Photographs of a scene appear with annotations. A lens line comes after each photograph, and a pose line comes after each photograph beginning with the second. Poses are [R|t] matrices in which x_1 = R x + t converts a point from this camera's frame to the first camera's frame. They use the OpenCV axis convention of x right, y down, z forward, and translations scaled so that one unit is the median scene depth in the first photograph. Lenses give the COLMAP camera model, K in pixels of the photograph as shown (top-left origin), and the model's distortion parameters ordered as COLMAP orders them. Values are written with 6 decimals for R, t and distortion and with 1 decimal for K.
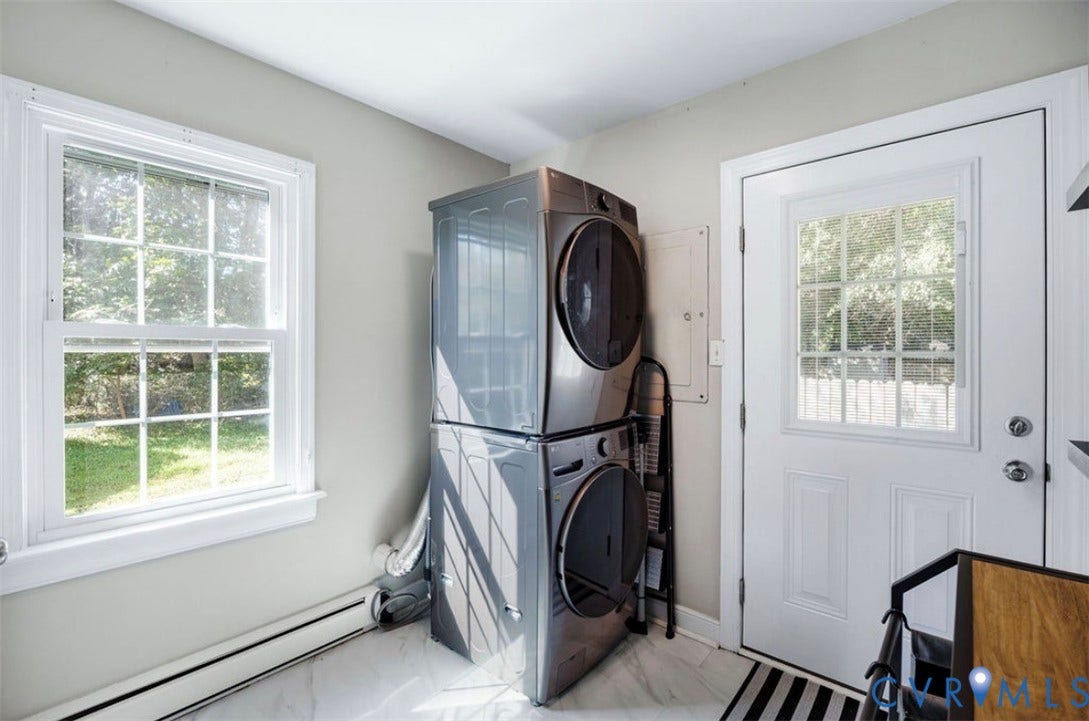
lens RADIAL K [[481.8, 0, 545.8], [0, 481.8, 360.8], [0, 0, 1]] dist [-0.001525, -0.000045]
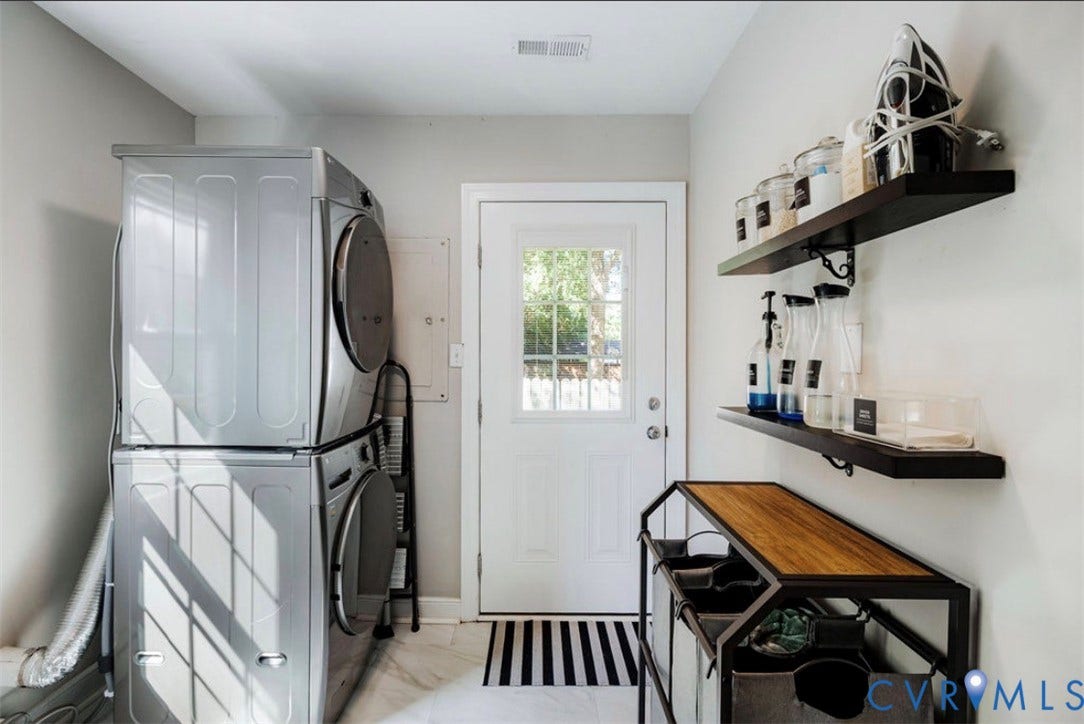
lens RADIAL K [[488.8, 0, 543.2], [0, 488.8, 362.6], [0, 0, 1]] dist [0.000601, 0.000633]
pose [[0.759602, -0.005620, 0.650364, -0.233320], [0.005349, 0.999983, 0.002394, -0.001707], [-0.650367, 0.001661, 0.759619, 0.026738]]
